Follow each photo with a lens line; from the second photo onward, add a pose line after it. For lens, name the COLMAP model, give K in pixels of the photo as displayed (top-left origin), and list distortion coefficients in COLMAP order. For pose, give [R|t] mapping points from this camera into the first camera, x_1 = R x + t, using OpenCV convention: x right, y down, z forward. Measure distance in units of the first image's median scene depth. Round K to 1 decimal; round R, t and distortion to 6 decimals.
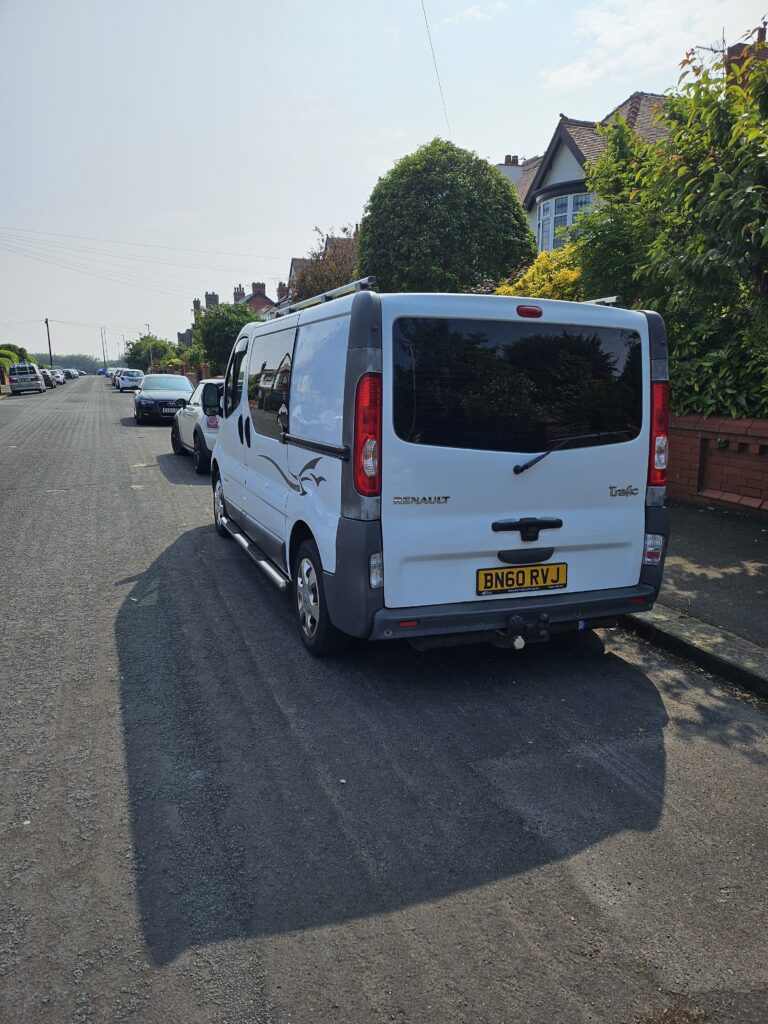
lens RADIAL K [[721.3, 0, 375.0], [0, 721.3, 514.3], [0, 0, 1]] dist [0.066335, -0.076248]
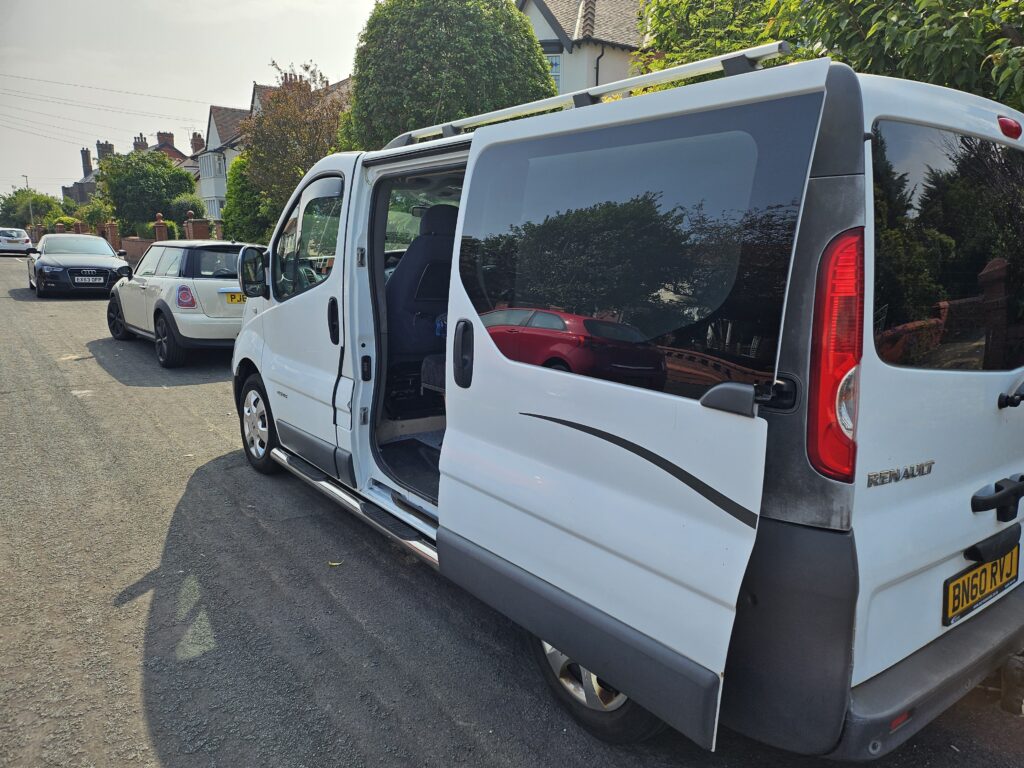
lens RADIAL K [[721.3, 0, 516.5], [0, 721.3, 379.6], [0, 0, 1]] dist [0.066335, -0.076248]
pose [[0.958257, -0.044685, 0.282393, -0.095174], [0.044538, 0.998984, 0.006941, -0.028534], [-0.282417, 0.005926, 0.959274, 0.154845]]
